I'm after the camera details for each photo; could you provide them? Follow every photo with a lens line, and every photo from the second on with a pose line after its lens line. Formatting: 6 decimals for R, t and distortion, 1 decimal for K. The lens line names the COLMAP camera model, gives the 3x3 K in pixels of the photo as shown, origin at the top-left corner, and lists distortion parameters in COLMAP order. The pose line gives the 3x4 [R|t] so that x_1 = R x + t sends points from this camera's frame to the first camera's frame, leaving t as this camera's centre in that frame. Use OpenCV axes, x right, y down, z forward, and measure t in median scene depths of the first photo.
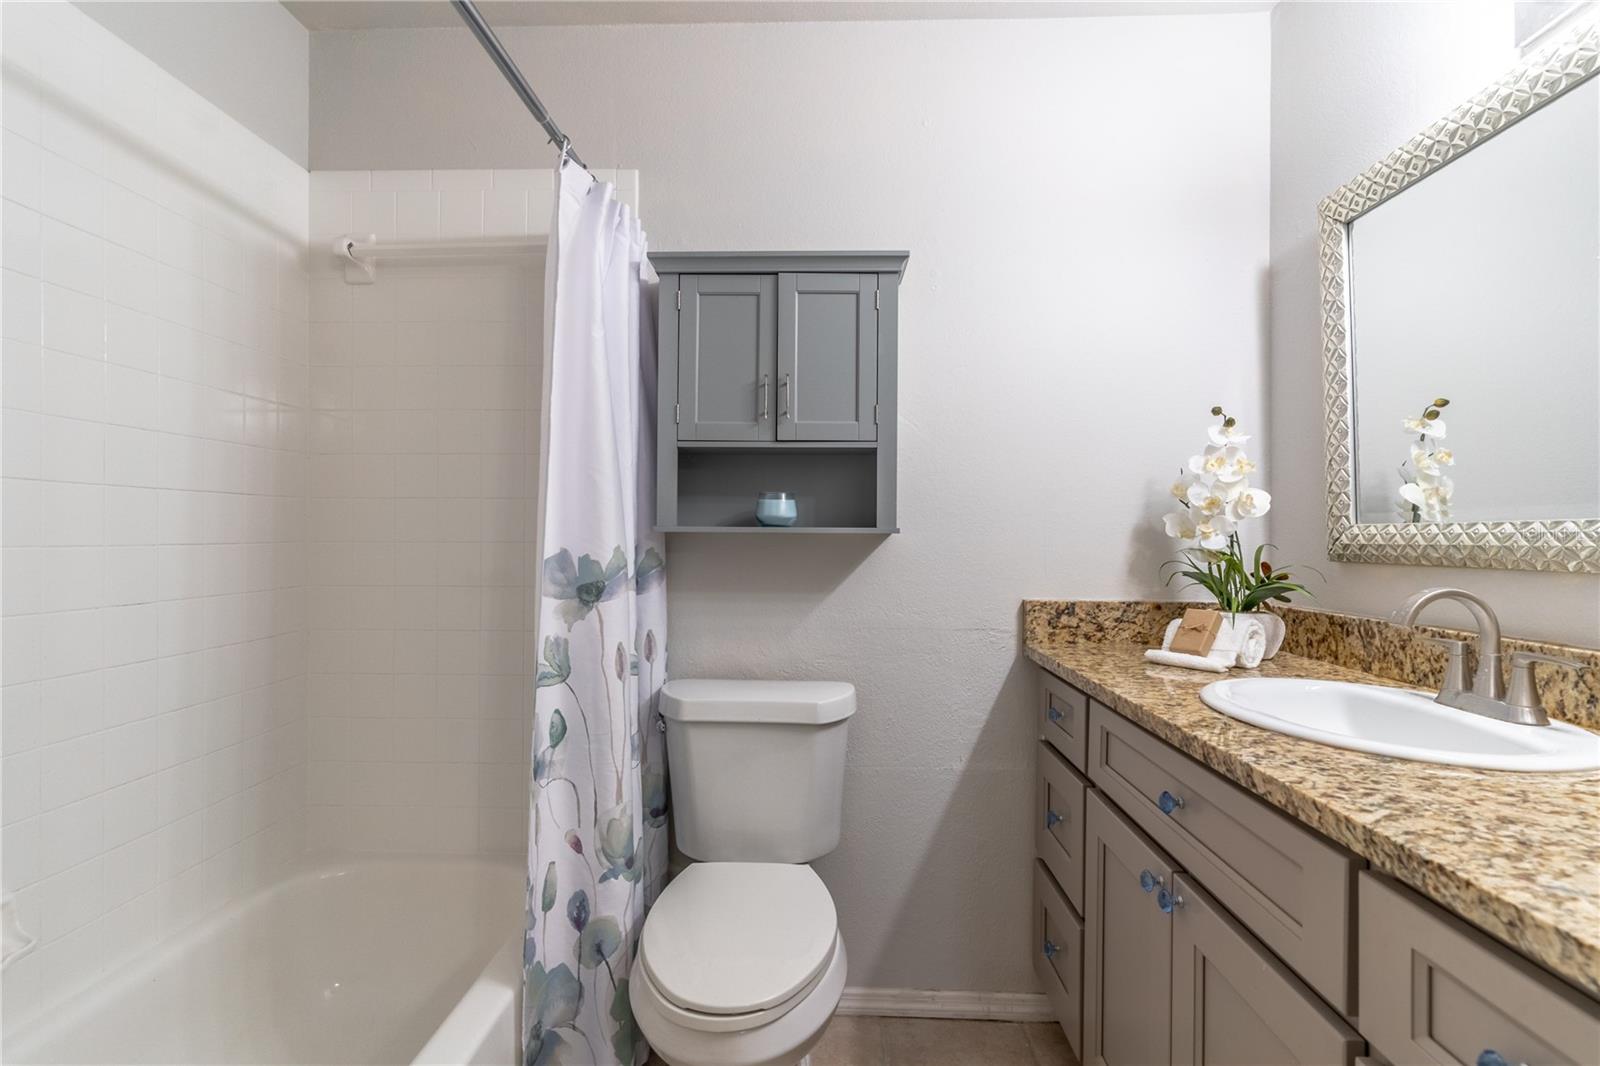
lens RADIAL K [[747.7, 0, 793.7], [0, 747.7, 535.6], [0, 0, 1]] dist [0.001364, 0.000829]
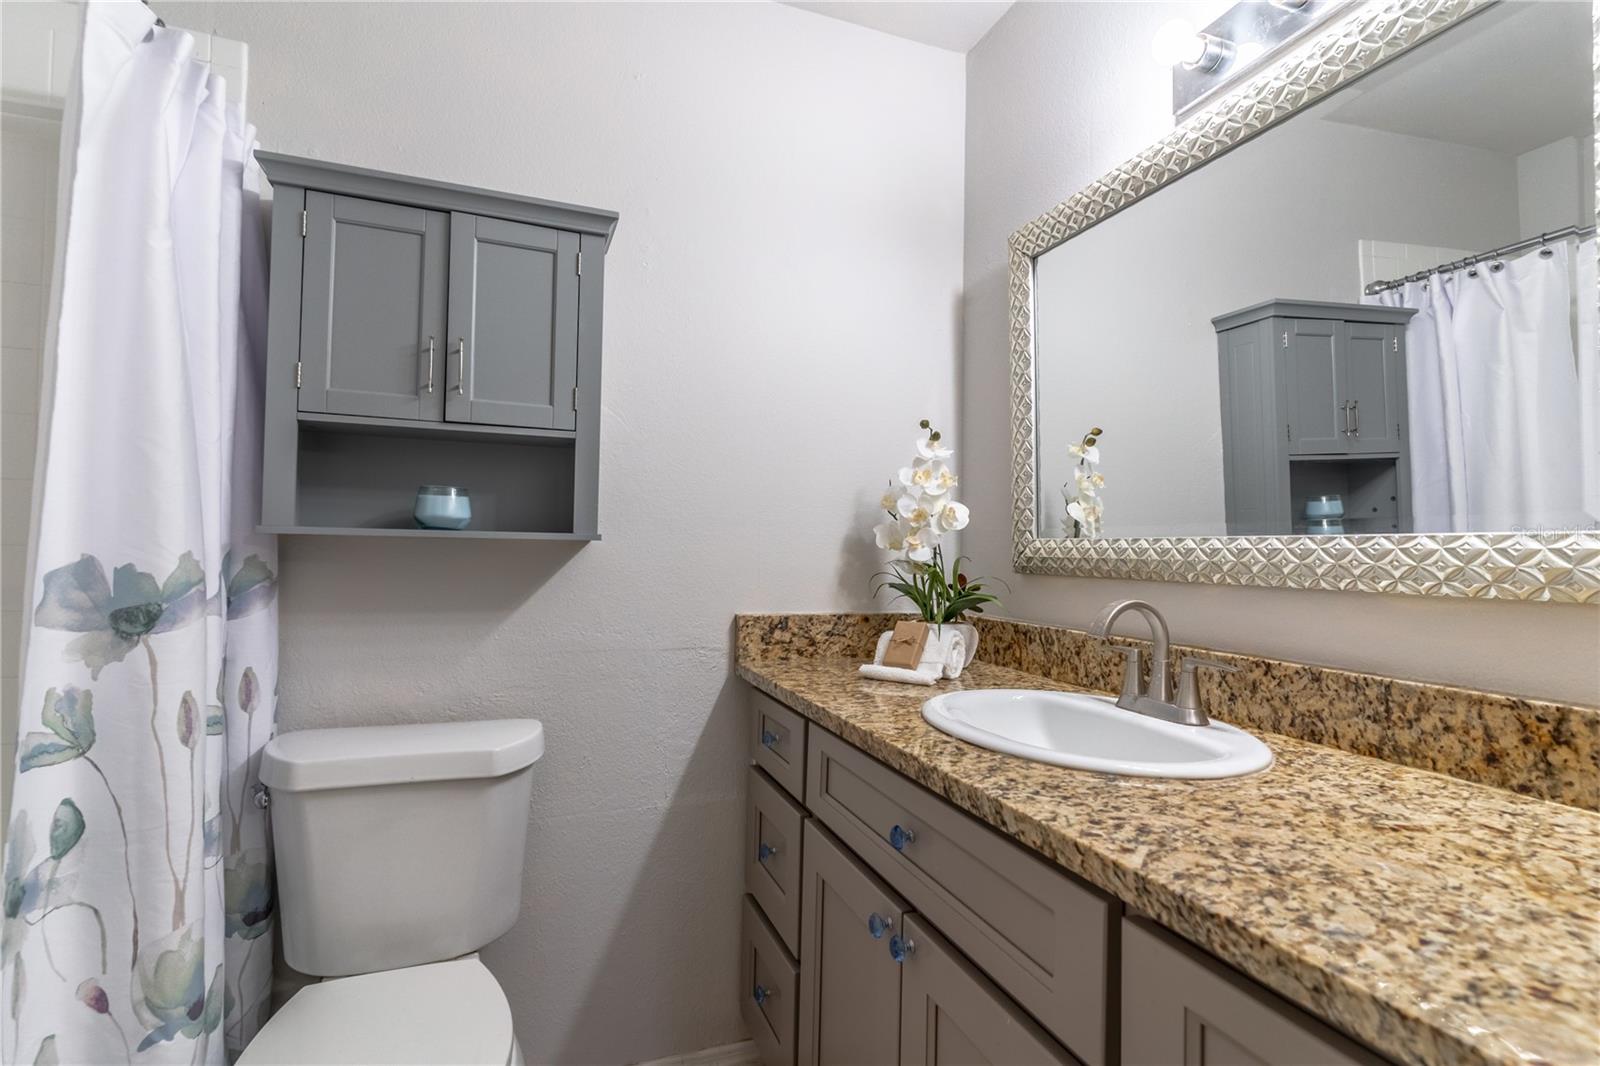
lens RADIAL K [[747.7, 0, 793.7], [0, 747.7, 535.6], [0, 0, 1]] dist [0.001364, 0.000829]
pose [[0.920302, 0.018236, 0.390783, 0.011247], [-0.013553, 0.999800, -0.014738, 0.001104], [-0.390973, 0.008267, 0.920365, 0.141751]]
